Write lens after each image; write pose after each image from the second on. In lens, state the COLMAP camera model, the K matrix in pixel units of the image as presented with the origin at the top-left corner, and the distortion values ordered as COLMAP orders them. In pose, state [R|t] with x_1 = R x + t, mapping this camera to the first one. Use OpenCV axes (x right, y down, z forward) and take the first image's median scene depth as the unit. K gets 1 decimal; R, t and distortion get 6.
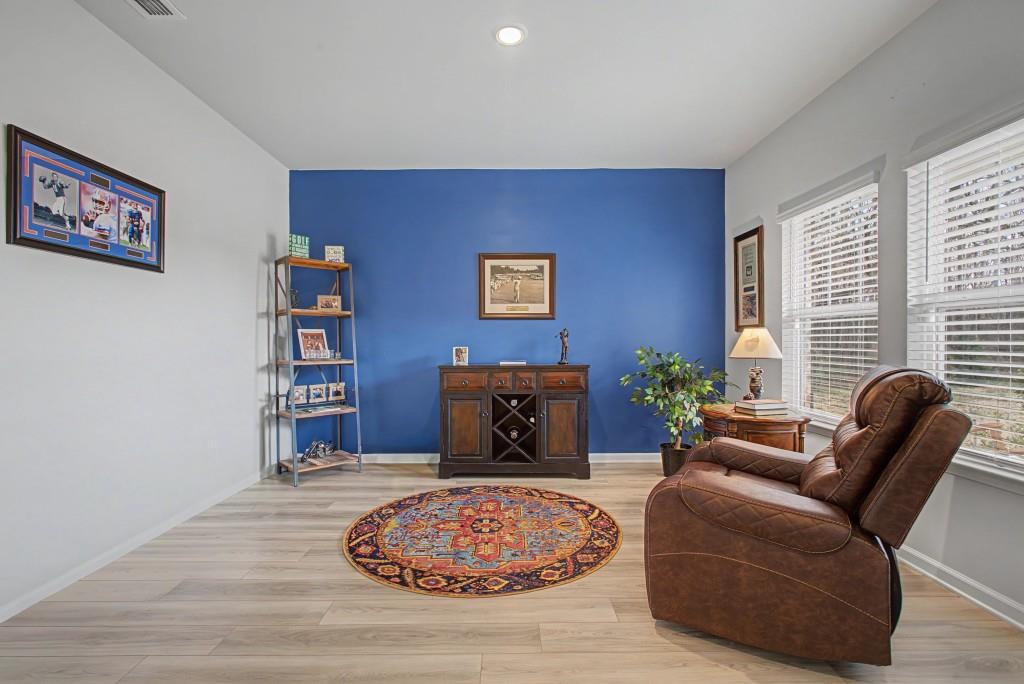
lens RADIAL K [[460.0, 0, 512.0], [0, 460.0, 342.0], [0, 0, 1]] dist [0.001614, 0.000516]
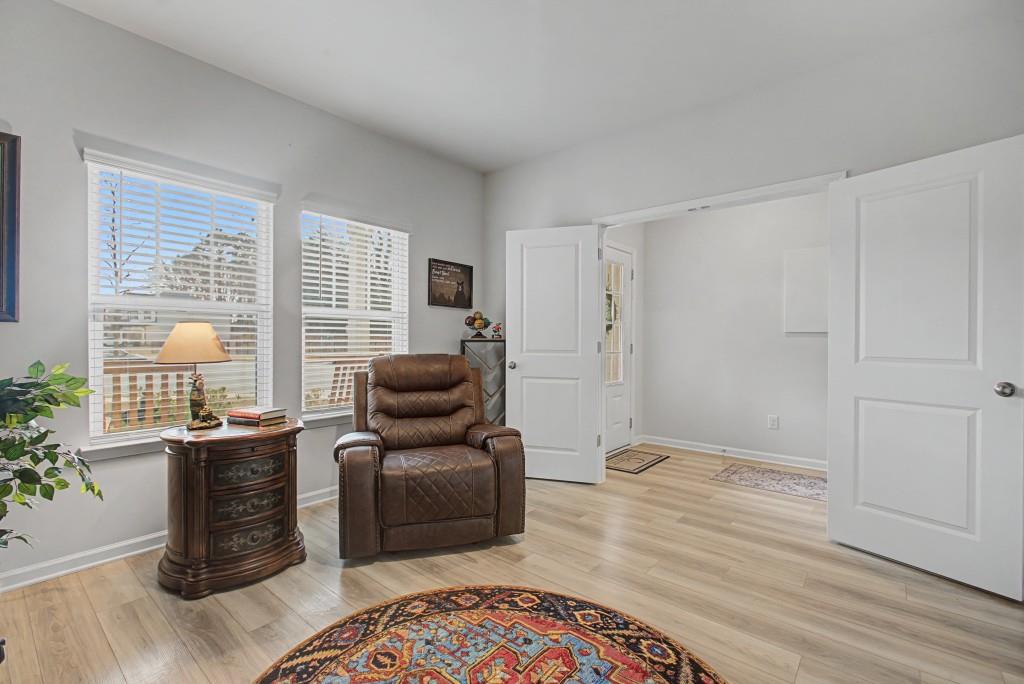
lens RADIAL K [[460.0, 0, 512.0], [0, 460.0, 342.0], [0, 0, 1]] dist [0.001614, 0.000516]
pose [[-0.763329, -0.010755, 0.645920, -0.465261], [-0.003506, 0.999916, 0.012506, -0.007898], [-0.646000, 0.007282, -0.763302, 1.686170]]
